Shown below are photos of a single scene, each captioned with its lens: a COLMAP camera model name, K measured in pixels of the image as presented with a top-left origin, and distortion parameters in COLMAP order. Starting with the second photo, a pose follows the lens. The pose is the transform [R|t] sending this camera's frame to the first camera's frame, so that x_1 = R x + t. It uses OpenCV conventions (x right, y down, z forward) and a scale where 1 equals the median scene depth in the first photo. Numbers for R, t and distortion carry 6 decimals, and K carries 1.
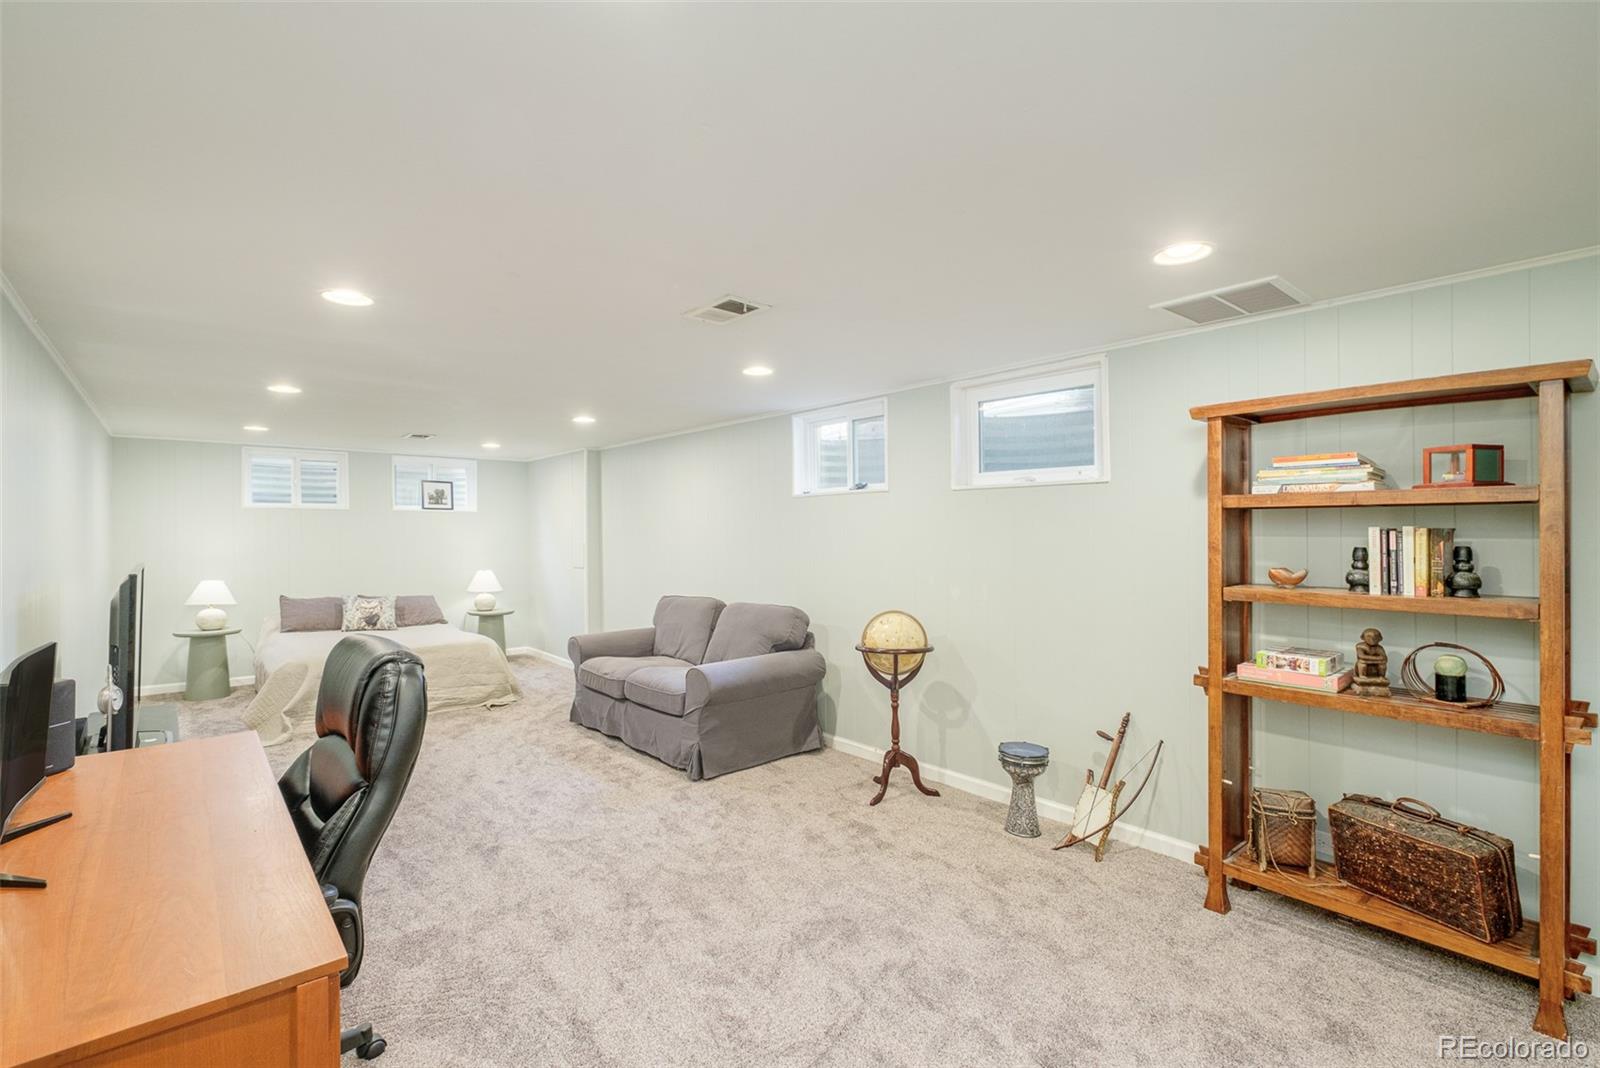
lens RADIAL K [[700.7, 0, 798.4], [0, 700.7, 527.6], [0, 0, 1]] dist [-0.002838, 0.000768]
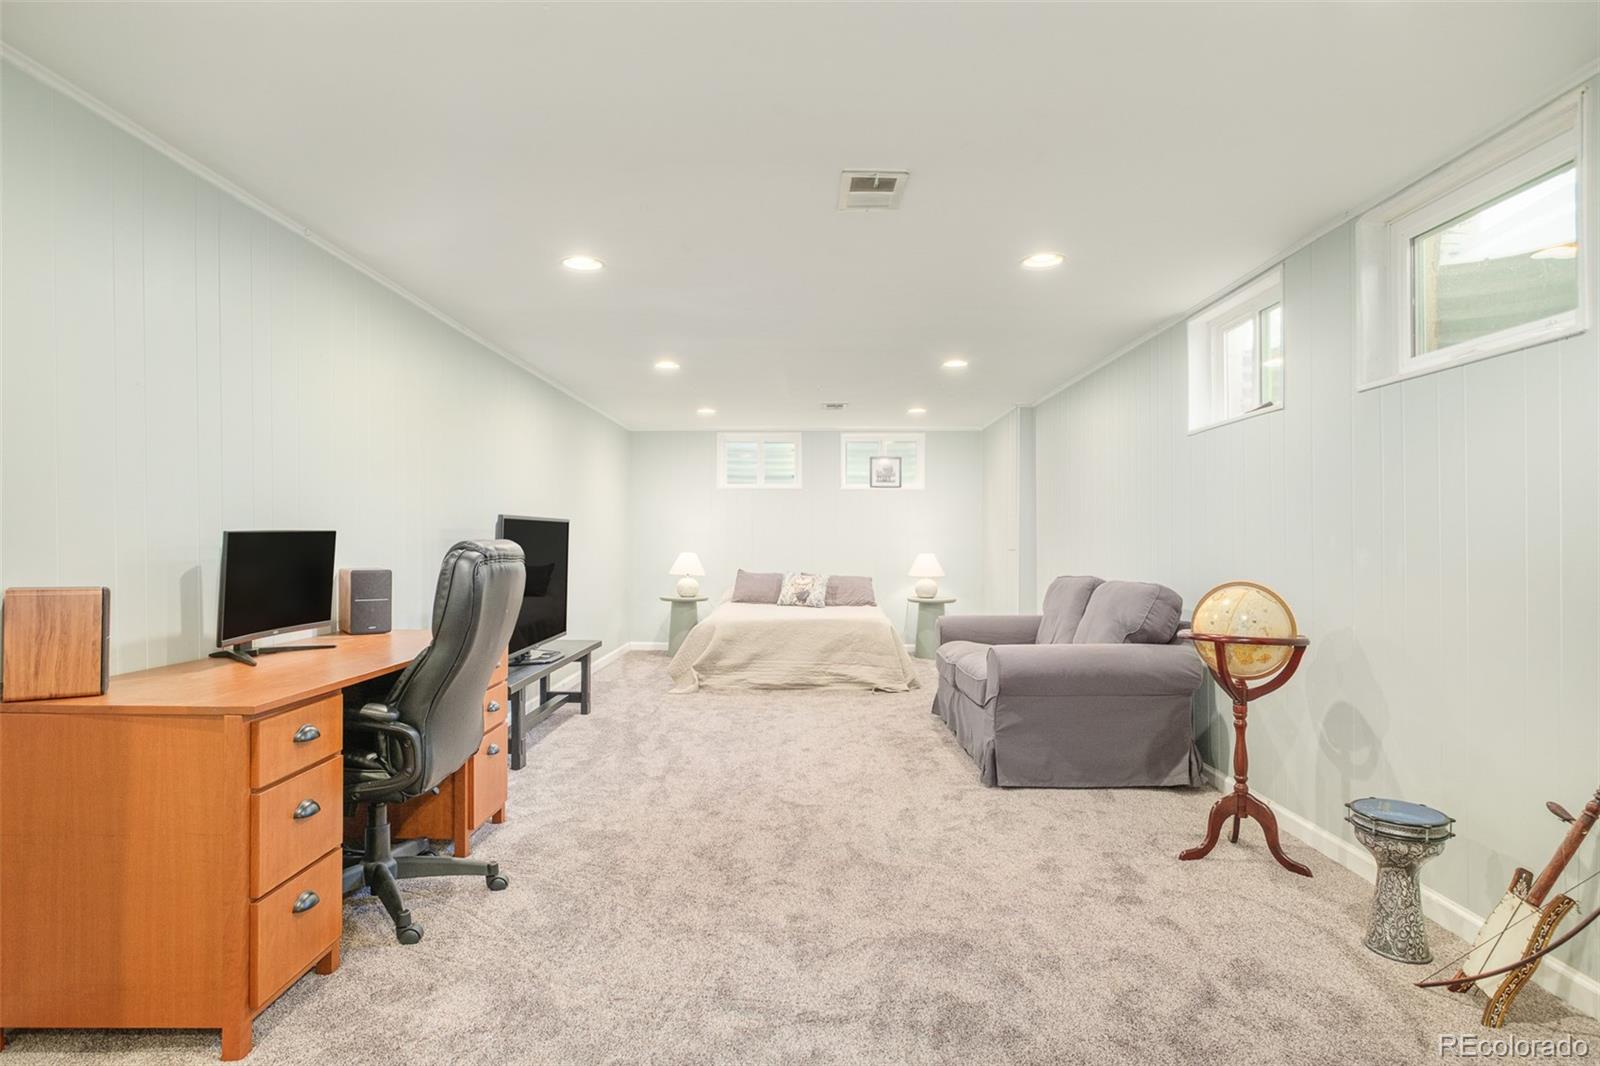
lens RADIAL K [[872.5, 0, 801.3], [0, 872.5, 535.2], [0, 0, 1]] dist [0.001600, -0.000500]
pose [[0.753172, 0.000093, -0.657823, 0.356659], [0.003940, 0.999981, 0.004652, 0.067425], [0.657811, -0.006096, 0.753158, 0.103009]]
